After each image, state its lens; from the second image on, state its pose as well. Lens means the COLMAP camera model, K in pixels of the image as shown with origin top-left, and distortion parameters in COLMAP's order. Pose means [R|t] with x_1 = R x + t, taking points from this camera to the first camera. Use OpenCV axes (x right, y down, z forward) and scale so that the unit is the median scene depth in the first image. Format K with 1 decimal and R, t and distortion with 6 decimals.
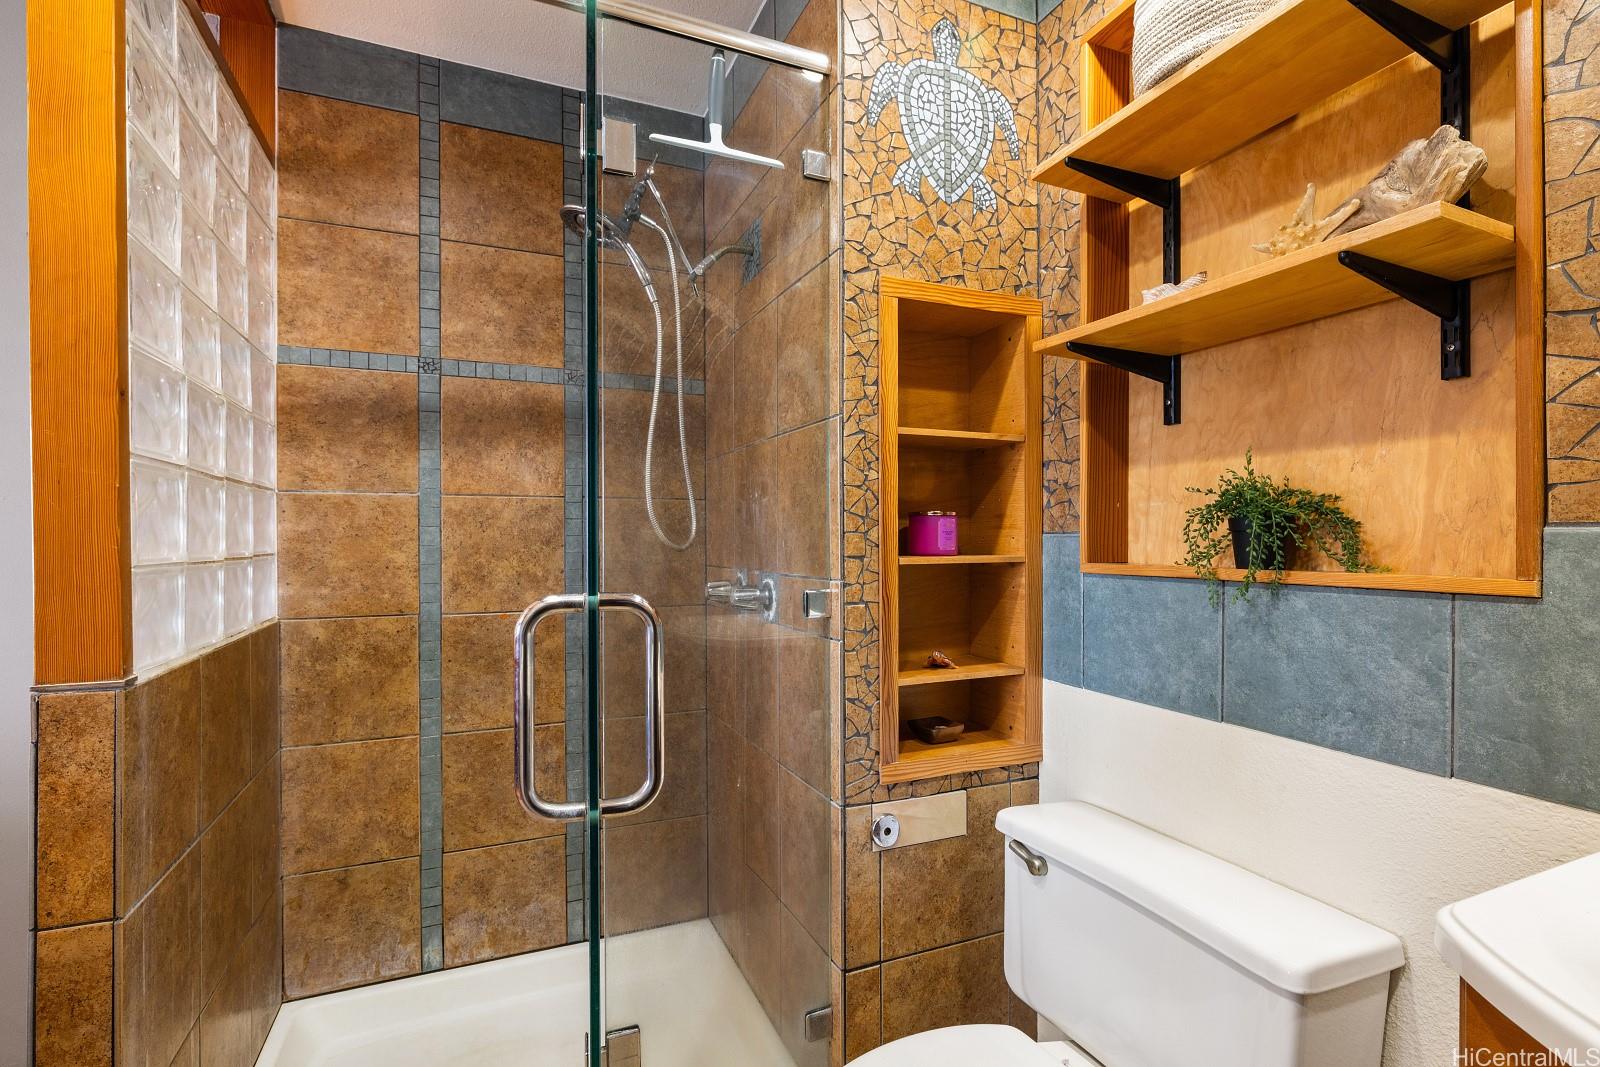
lens RADIAL K [[765.1, 0, 801.4], [0, 765.1, 537.9], [0, 0, 1]] dist [-0.001615, 0.000612]
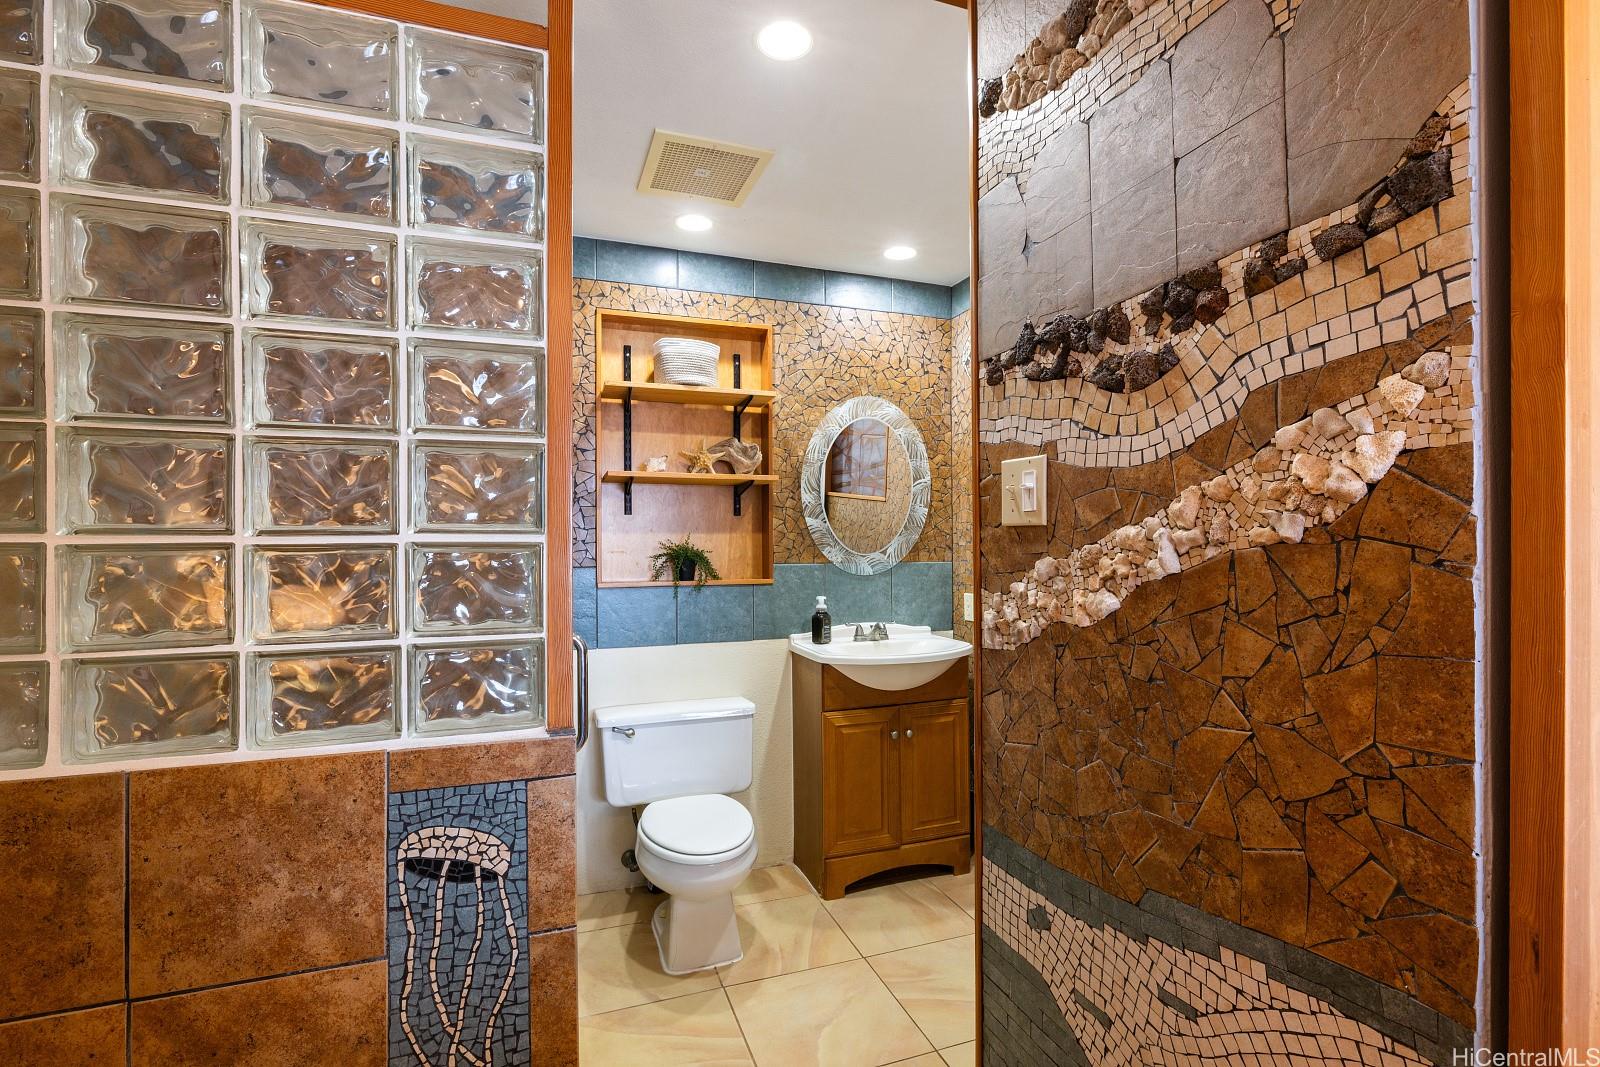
lens RADIAL K [[765.1, 0, 803.3], [0, 765.1, 536.9], [0, 0, 1]] dist [-0.001615, 0.000612]
pose [[0.058588, 0.005822, 0.998265, -2.125082], [0.008145, 0.999947, -0.006310, -0.095056], [-0.998249, 0.008500, 0.058537, 0.517022]]
